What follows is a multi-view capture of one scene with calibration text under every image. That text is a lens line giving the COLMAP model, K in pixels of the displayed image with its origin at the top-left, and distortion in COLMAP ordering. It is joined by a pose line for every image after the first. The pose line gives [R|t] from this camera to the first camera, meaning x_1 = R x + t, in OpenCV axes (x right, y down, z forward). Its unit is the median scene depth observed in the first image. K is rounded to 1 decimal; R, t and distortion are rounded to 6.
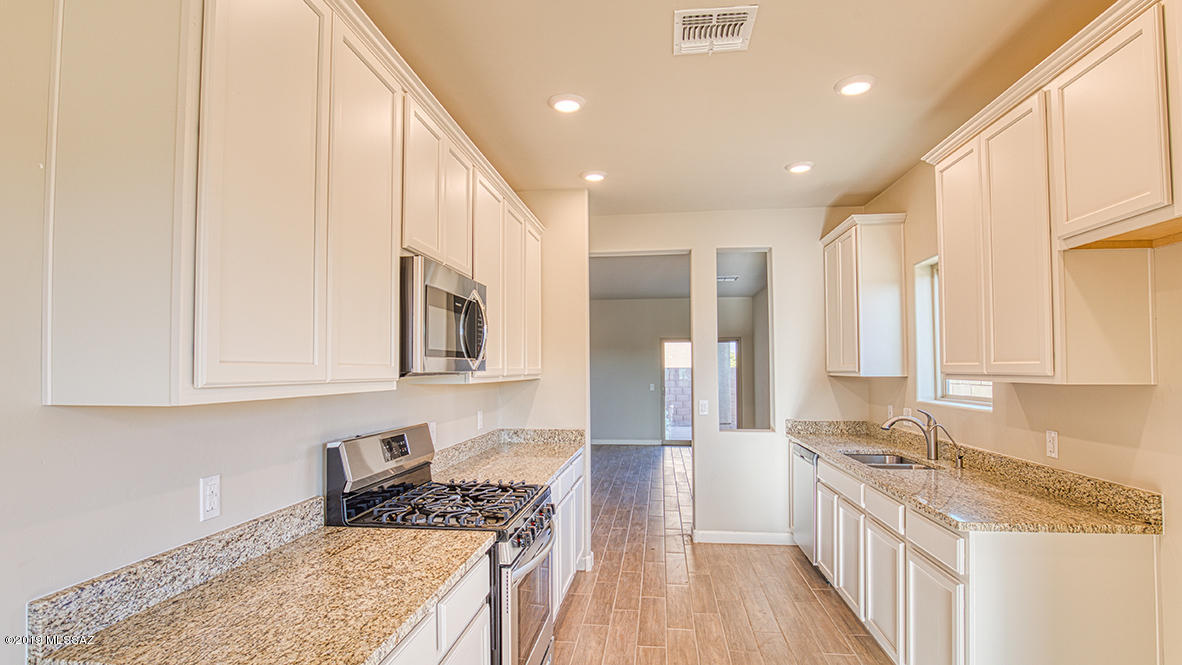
lens RADIAL K [[584.1, 0, 581.6], [0, 584.1, 352.1], [0, 0, 1]] dist [-0.035288, 0.004351]
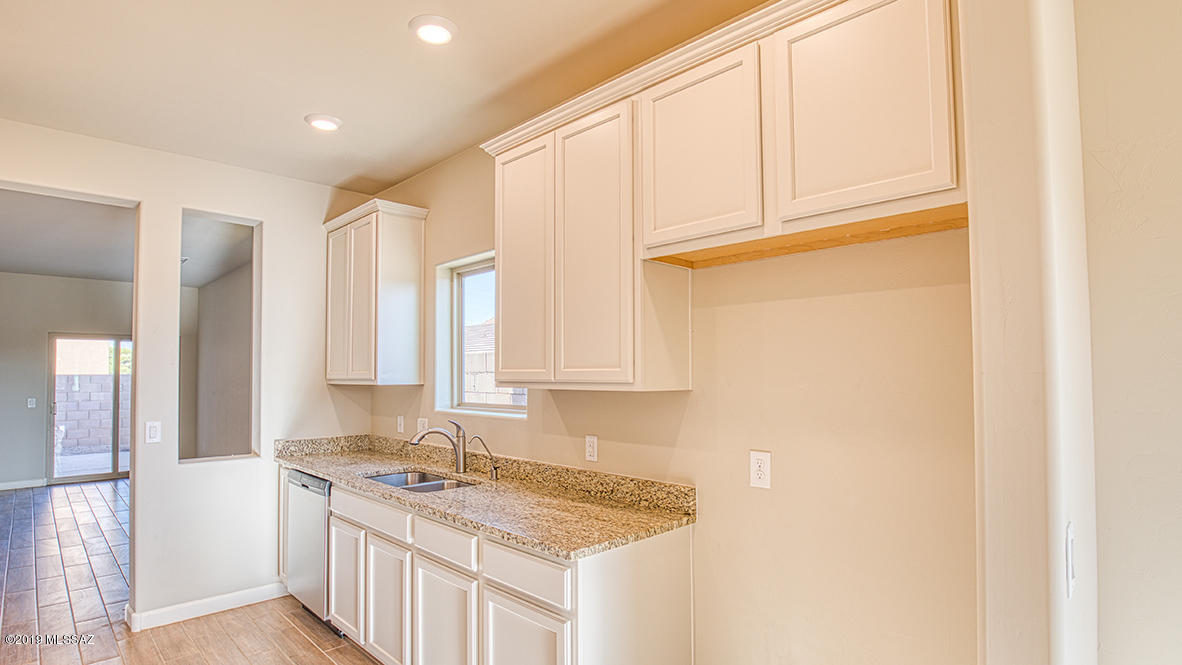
lens RADIAL K [[584.1, 0, 581.6], [0, 584.1, 352.1], [0, 0, 1]] dist [-0.035288, 0.004351]
pose [[0.616429, 0.030392, 0.786824, -0.026992], [-0.020396, 0.999536, -0.022629, 0.009032], [-0.787147, -0.002099, 0.616762, 0.315014]]
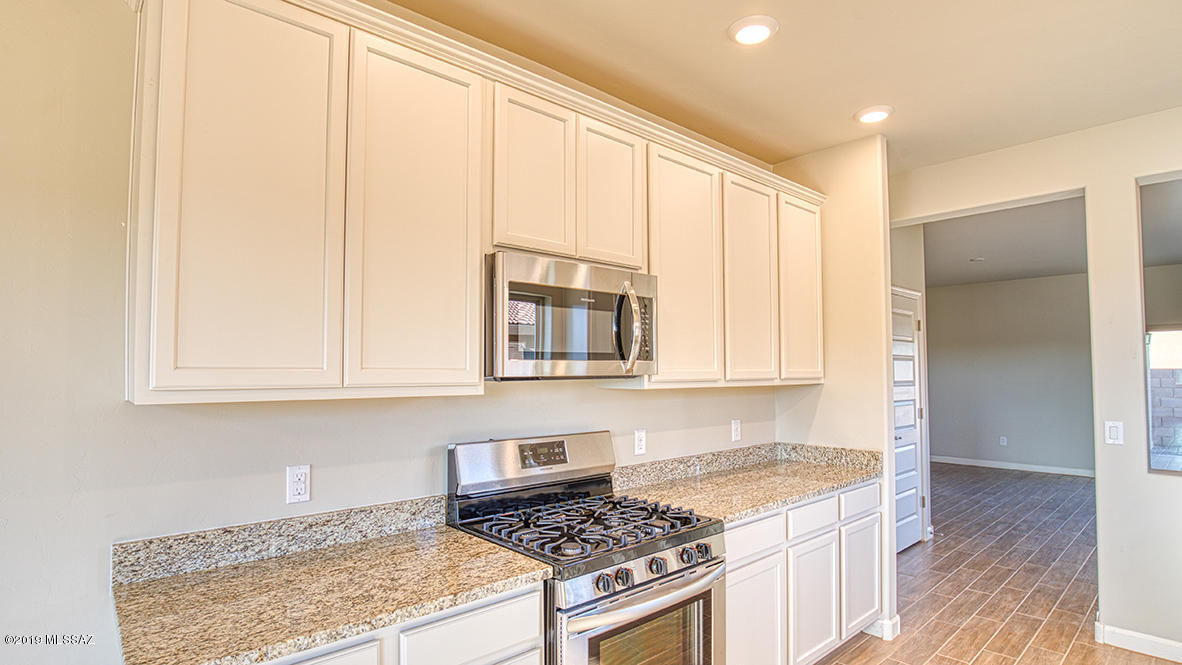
lens RADIAL K [[584.1, 0, 581.6], [0, 584.1, 352.1], [0, 0, 1]] dist [-0.035288, 0.004351]
pose [[0.758250, -0.018359, -0.651705, 0.304815], [0.017347, 0.999818, -0.007983, 0.003844], [0.651733, -0.005252, 0.758430, 0.270572]]
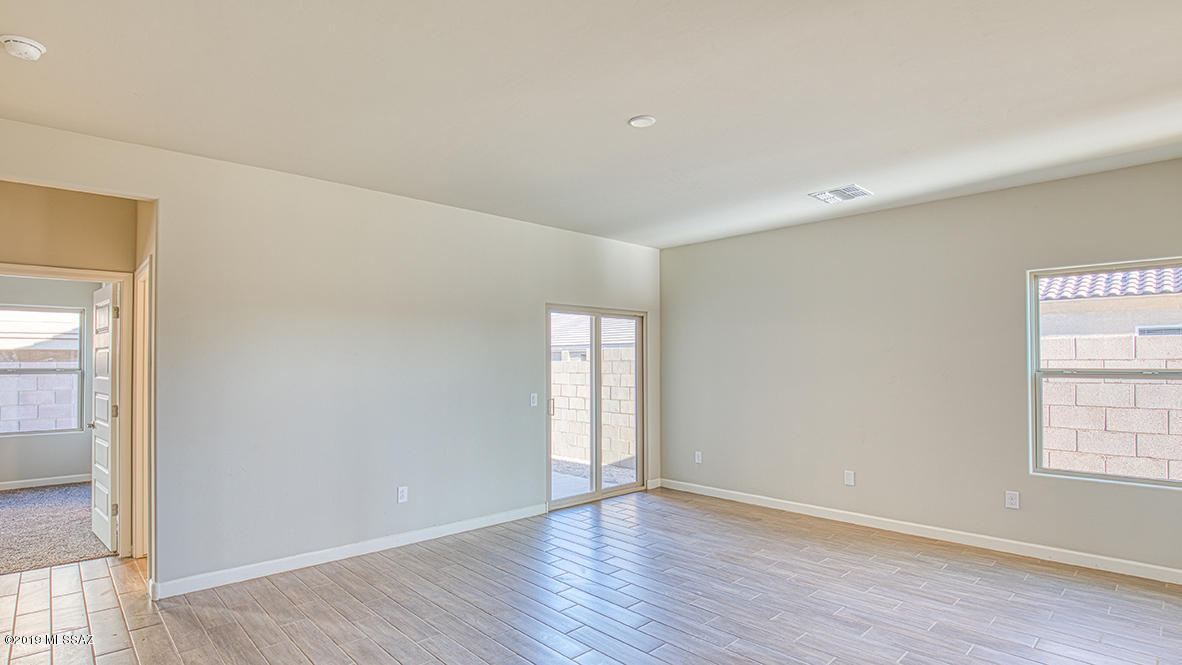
lens RADIAL K [[584.1, 0, 581.6], [0, 584.1, 352.1], [0, 0, 1]] dist [-0.035288, 0.004351]
pose [[0.631232, 0.015674, 0.775436, -0.961057], [-0.023442, 0.999725, -0.001124, 0.073947], [-0.775240, -0.017468, 0.631425, 2.599283]]
